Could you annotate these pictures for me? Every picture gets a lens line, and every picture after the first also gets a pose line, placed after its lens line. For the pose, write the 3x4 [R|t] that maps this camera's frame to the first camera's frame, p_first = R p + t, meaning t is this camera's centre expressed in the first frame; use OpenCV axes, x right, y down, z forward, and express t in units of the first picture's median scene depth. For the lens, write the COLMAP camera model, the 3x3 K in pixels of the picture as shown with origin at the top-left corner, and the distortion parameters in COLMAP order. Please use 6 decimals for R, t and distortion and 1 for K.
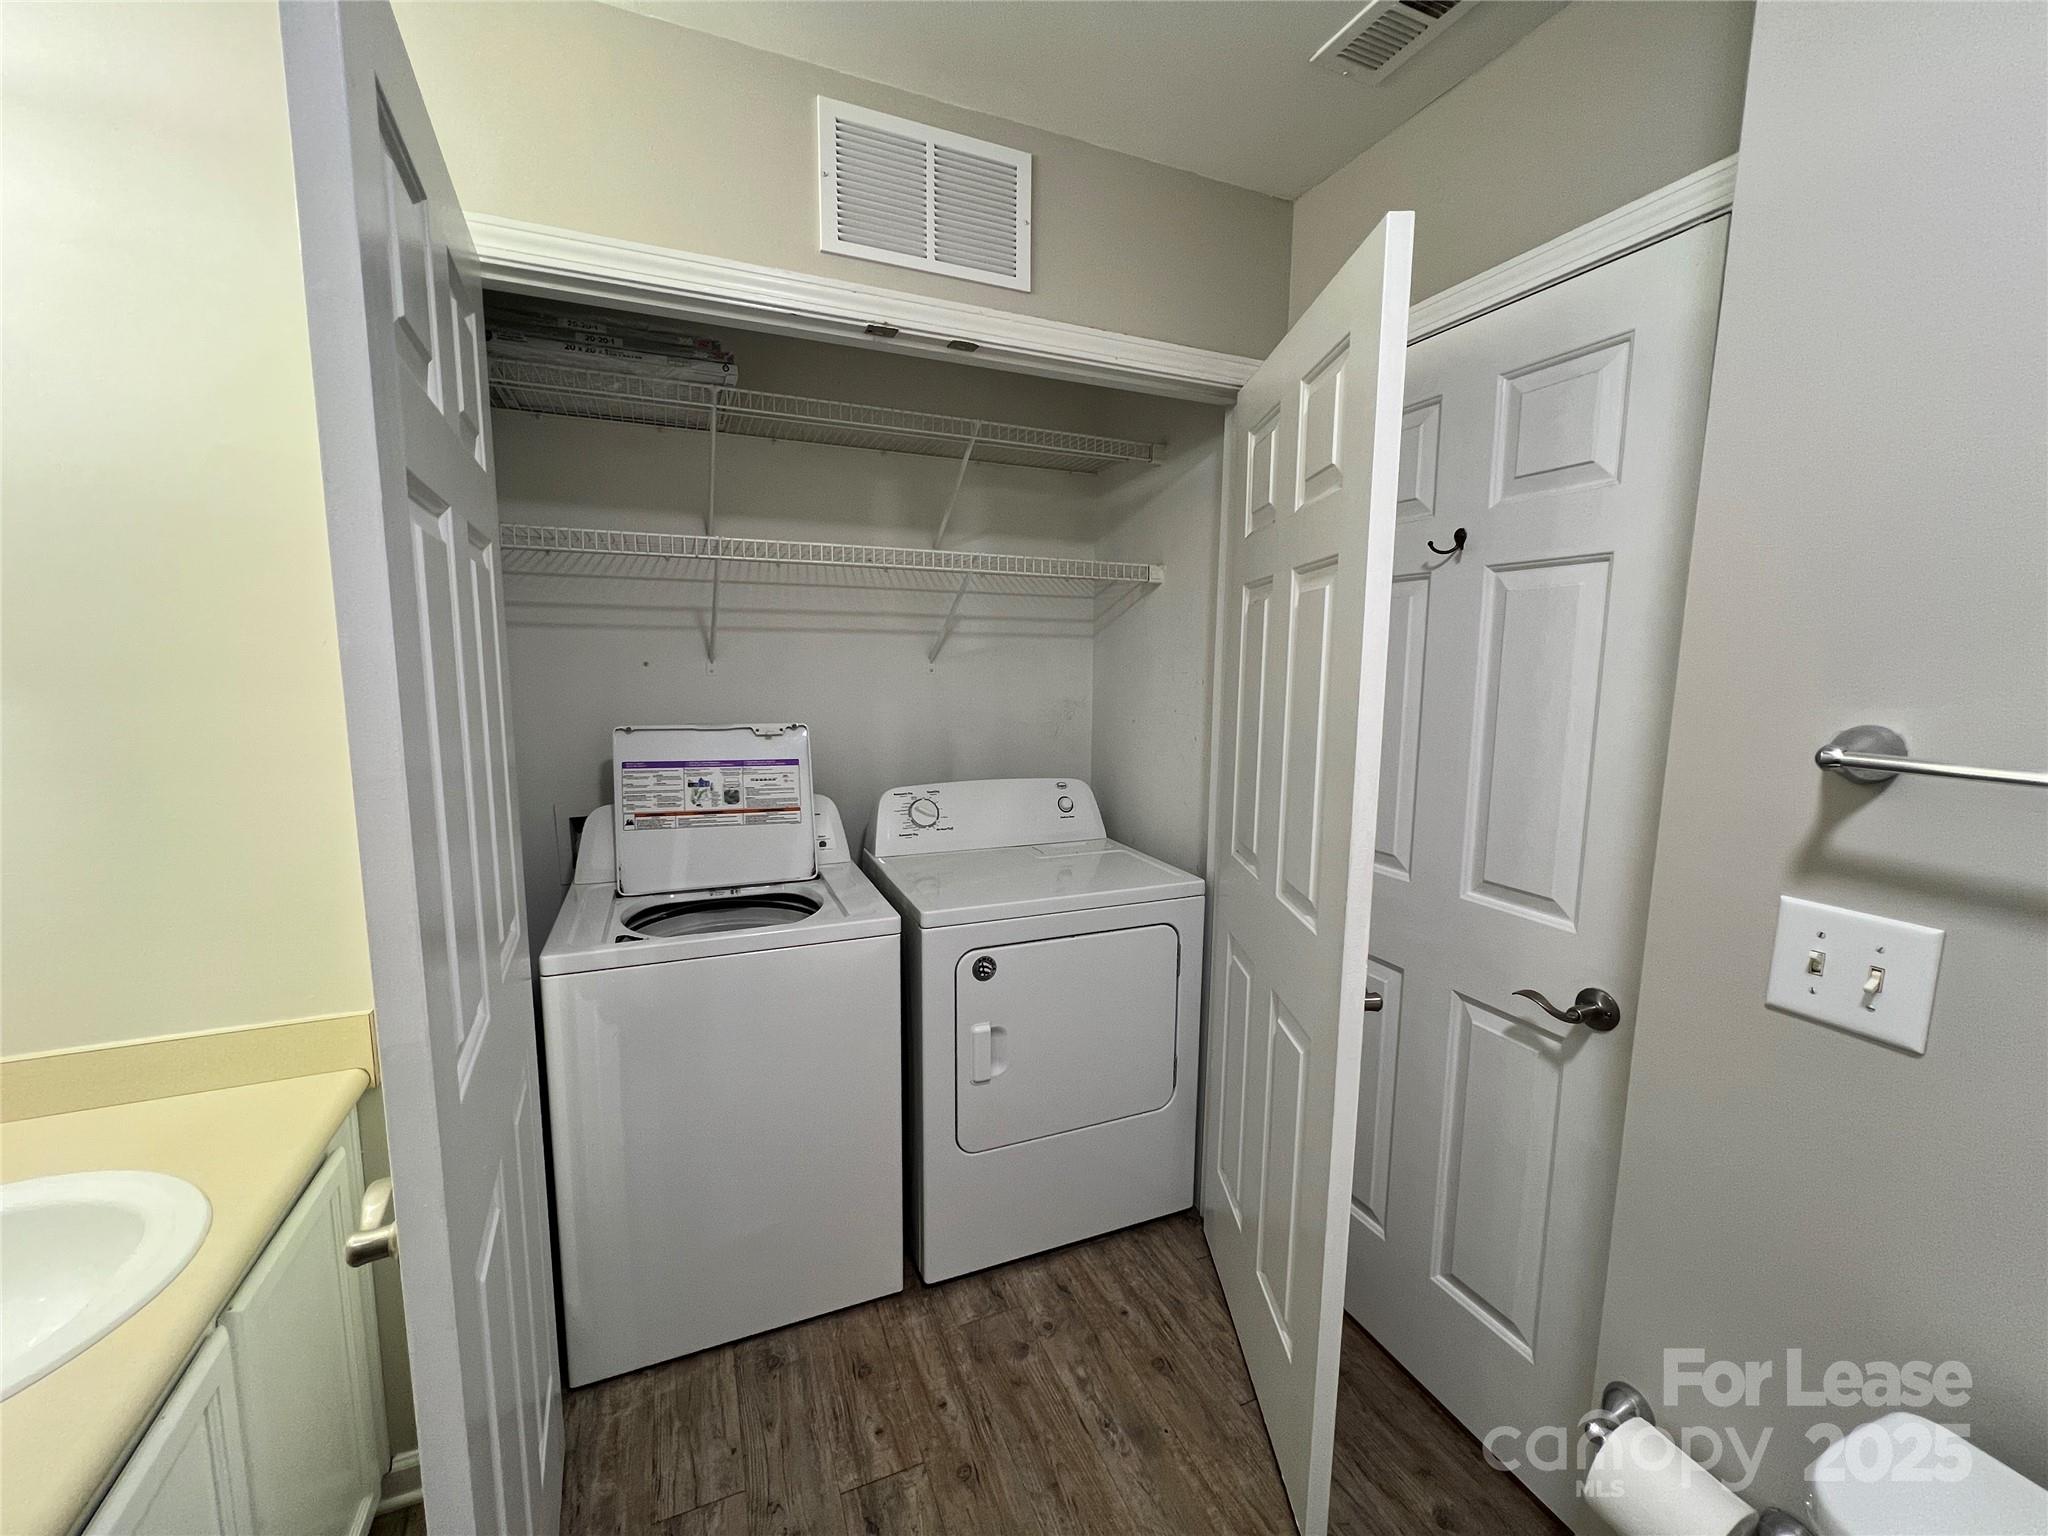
lens RADIAL K [[822.4, 0, 1028.6], [0, 822.4, 761.6], [0, 0, 1]] dist [-0.002173, 0.000673]
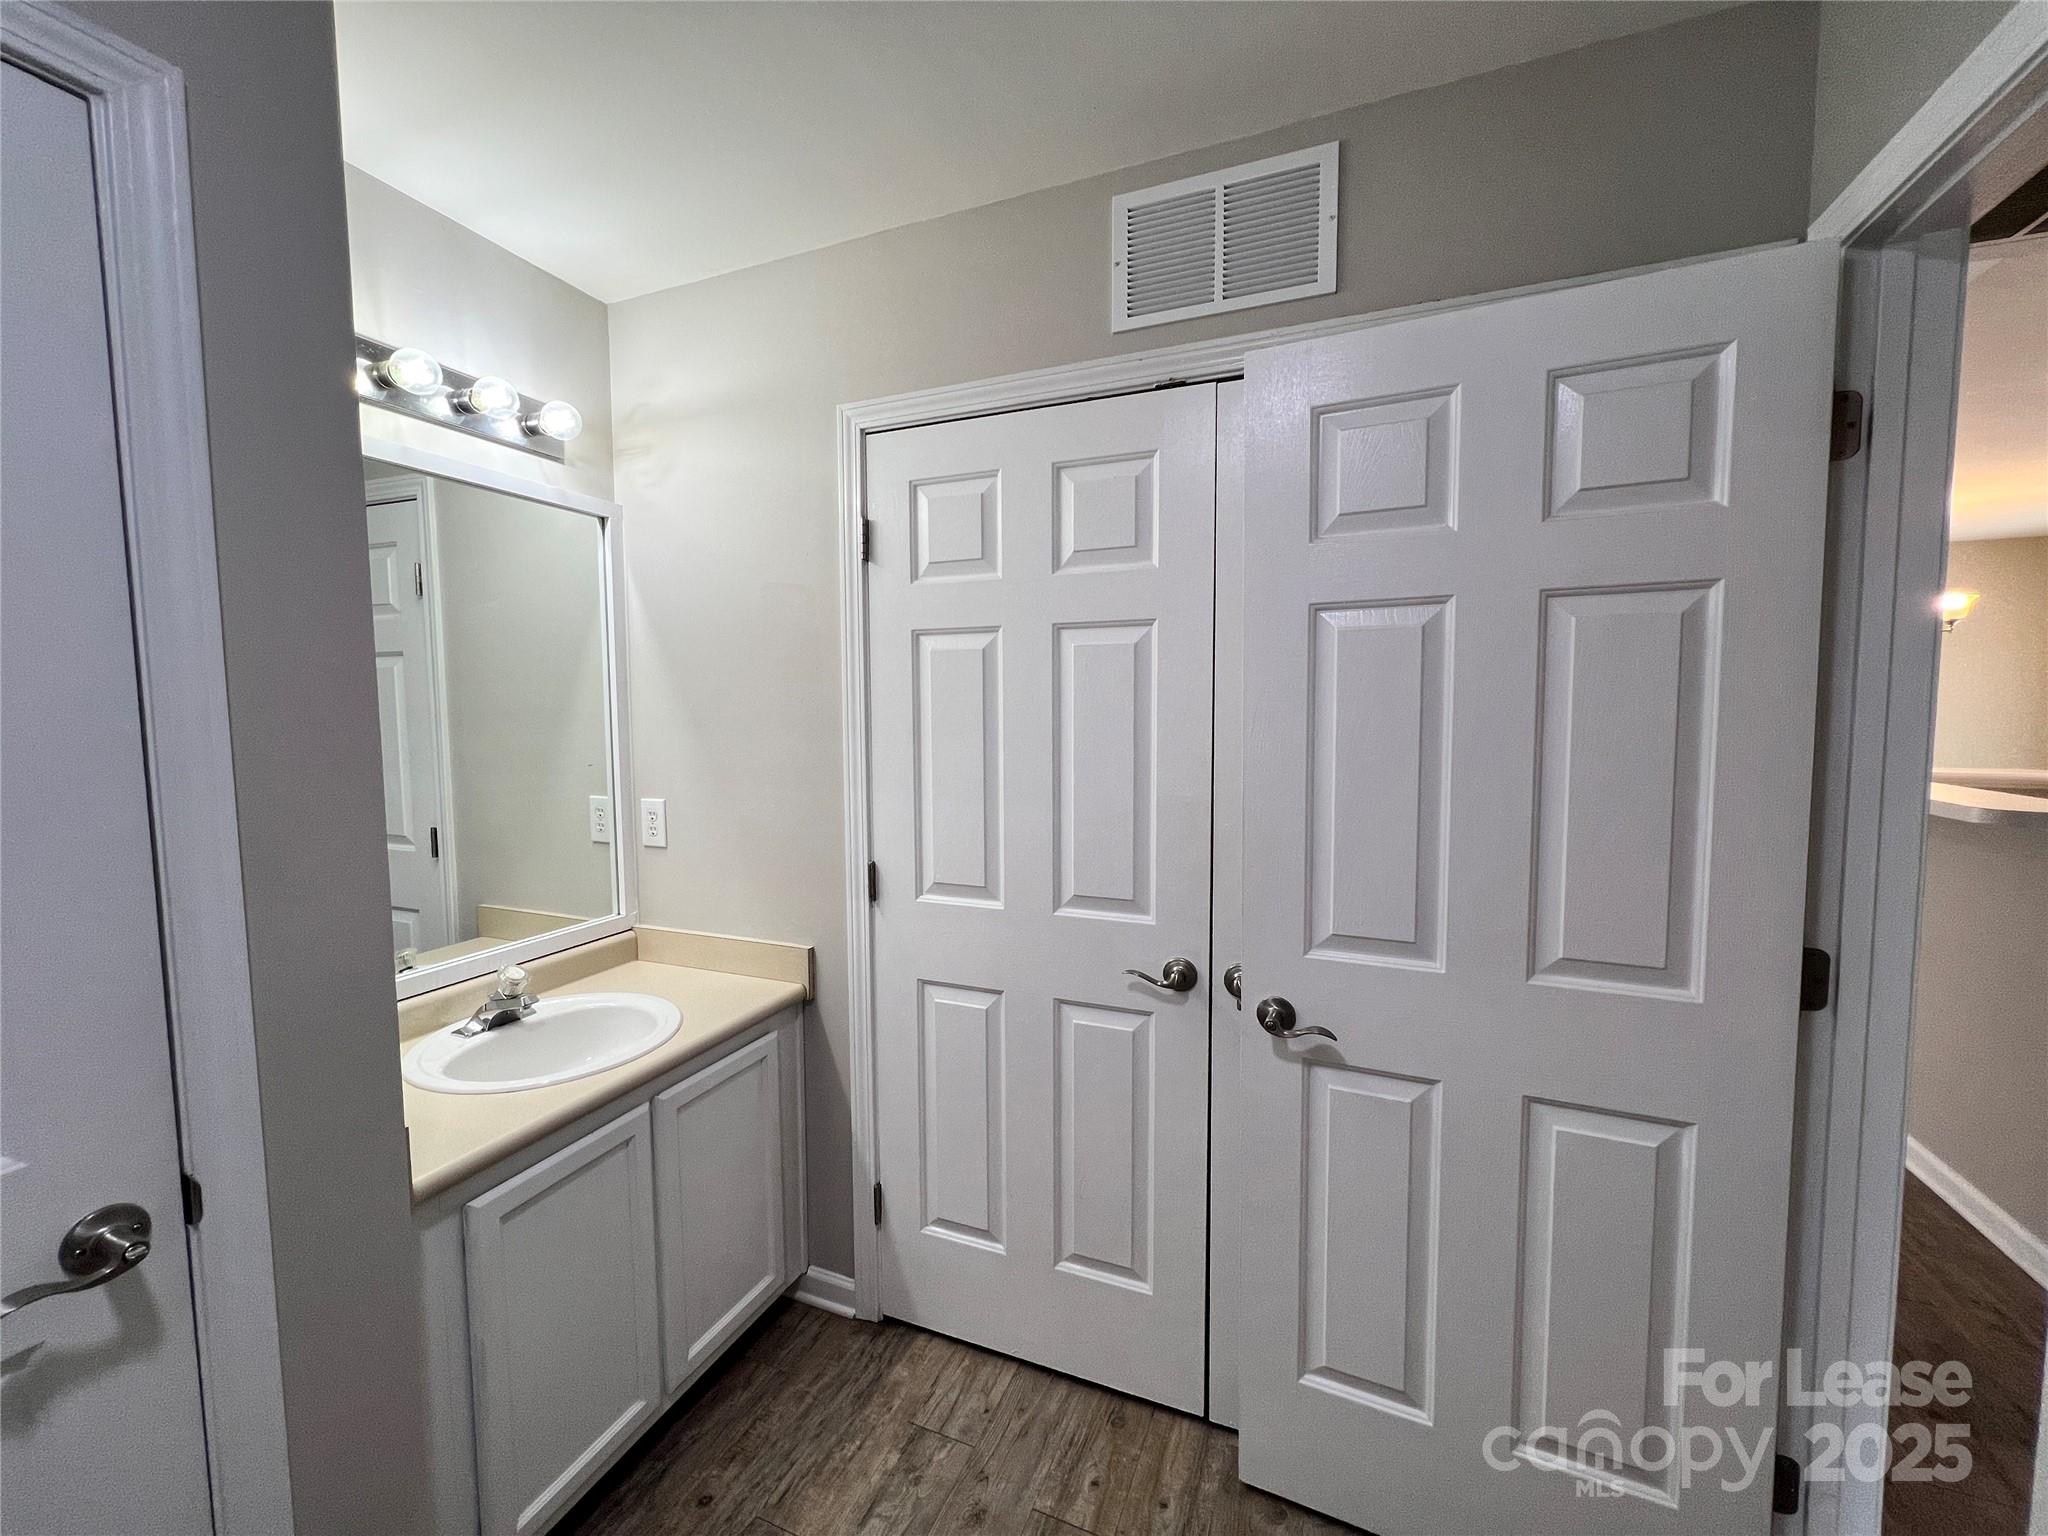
lens RADIAL K [[822.4, 0, 1025.6], [0, 822.4, 762.3], [0, 0, 1]] dist [-0.002173, 0.000673]
pose [[0.694779, 0.035386, -0.718353, 0.445691], [-0.078652, 0.996537, -0.026982, -0.015024], [0.714910, 0.075247, 0.695156, 0.191715]]
